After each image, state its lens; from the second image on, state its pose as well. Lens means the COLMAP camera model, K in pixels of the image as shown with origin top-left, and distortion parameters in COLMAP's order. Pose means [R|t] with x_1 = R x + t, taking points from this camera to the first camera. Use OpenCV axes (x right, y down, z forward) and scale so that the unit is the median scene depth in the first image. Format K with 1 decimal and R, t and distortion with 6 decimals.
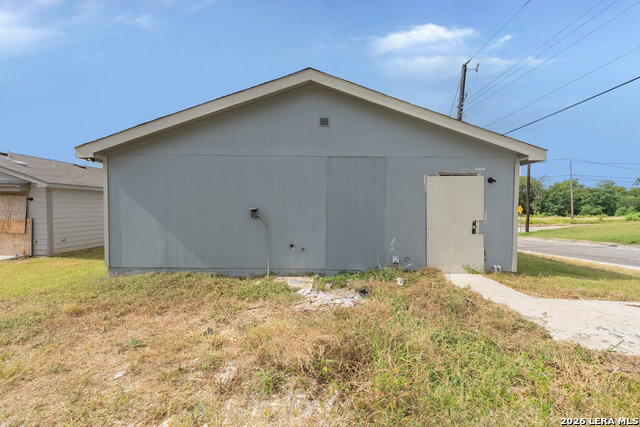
lens RADIAL K [[247.3, 0, 320.0], [0, 247.3, 213.5], [0, 0, 1]] dist [0.000249, 0.000006]
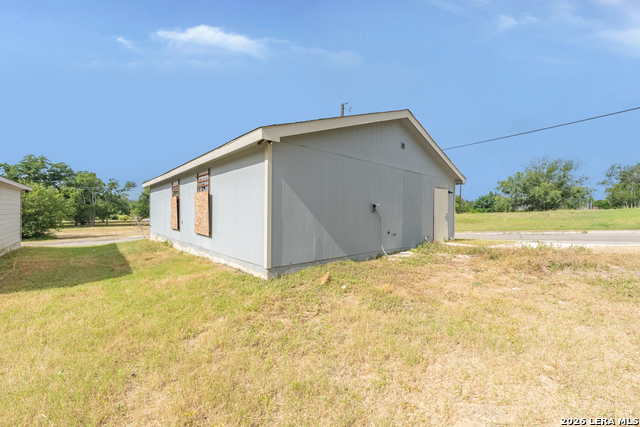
lens RADIAL K [[247.3, 0, 320.0], [0, 247.3, 213.5], [0, 0, 1]] dist [0.000249, 0.000006]
pose [[0.757392, -0.001636, 0.652958, -1.291261], [0.013543, 0.999821, -0.013204, 0.039262], [-0.652820, 0.018844, 0.757279, 0.222458]]
